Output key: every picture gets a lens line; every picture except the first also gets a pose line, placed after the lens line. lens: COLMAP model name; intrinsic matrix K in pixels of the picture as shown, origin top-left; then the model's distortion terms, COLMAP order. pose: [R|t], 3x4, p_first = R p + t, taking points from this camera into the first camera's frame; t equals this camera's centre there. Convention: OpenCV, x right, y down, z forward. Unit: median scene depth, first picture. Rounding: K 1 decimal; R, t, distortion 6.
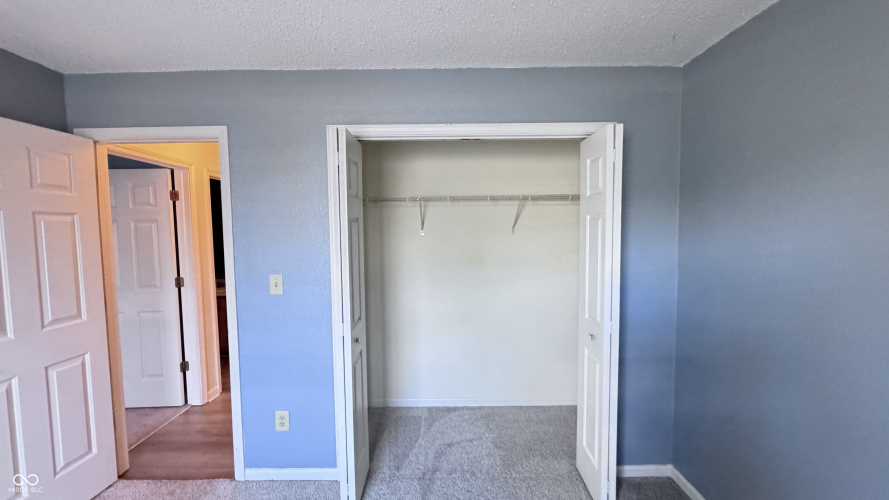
lens RADIAL K [[353.3, 0, 444.5], [0, 353.3, 250.0], [0, 0, 1]] dist [-0.001928, -0.000325]
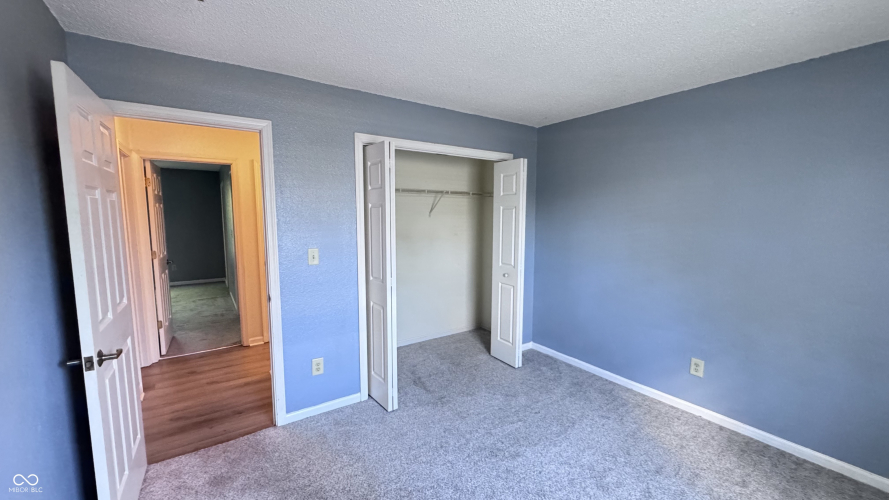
lens RADIAL K [[353.3, 0, 444.5], [0, 353.3, 250.0], [0, 0, 1]] dist [-0.001928, -0.000325]
pose [[0.822487, -0.045214, 0.566984, -0.779743], [0.021470, 0.998593, 0.048488, 0.023960], [-0.568378, -0.027707, 0.822301, -0.263447]]
